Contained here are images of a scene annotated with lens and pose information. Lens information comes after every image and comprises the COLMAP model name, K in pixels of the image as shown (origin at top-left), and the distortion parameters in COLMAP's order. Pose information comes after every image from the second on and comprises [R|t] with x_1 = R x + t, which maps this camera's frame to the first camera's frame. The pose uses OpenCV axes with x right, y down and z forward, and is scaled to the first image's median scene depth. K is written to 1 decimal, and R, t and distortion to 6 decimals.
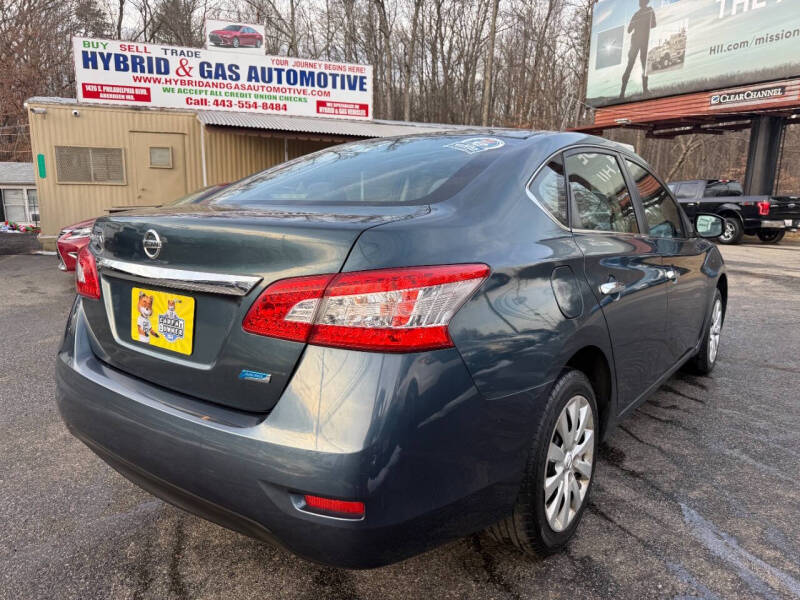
lens RADIAL K [[571.4, 0, 397.8], [0, 571.4, 300.8], [0, 0, 1]] dist [0.012161, -0.015745]
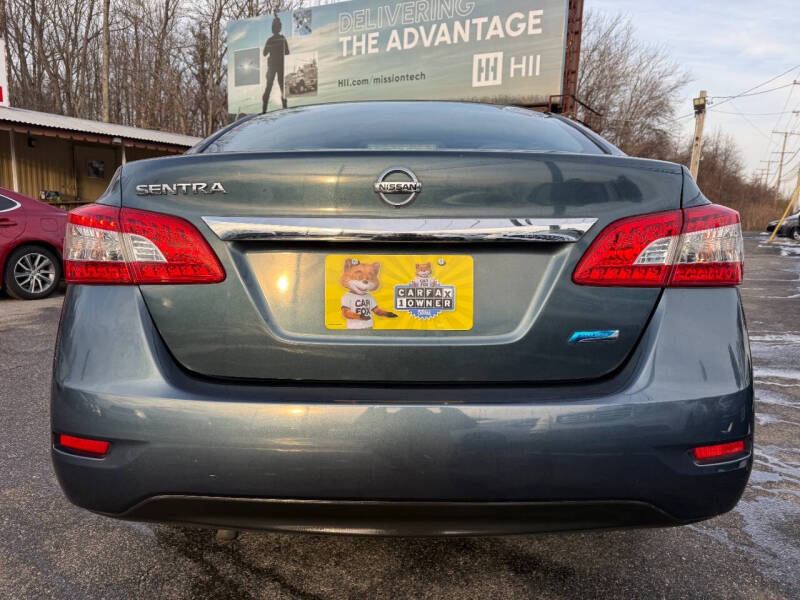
lens RADIAL K [[571.4, 0, 397.8], [0, 571.4, 300.8], [0, 0, 1]] dist [0.012161, -0.015745]
pose [[0.799487, -0.082949, 0.594929, -0.173679], [0.100889, 0.994893, 0.003137, 0.008349], [-0.592151, 0.057514, 0.803772, 0.084698]]
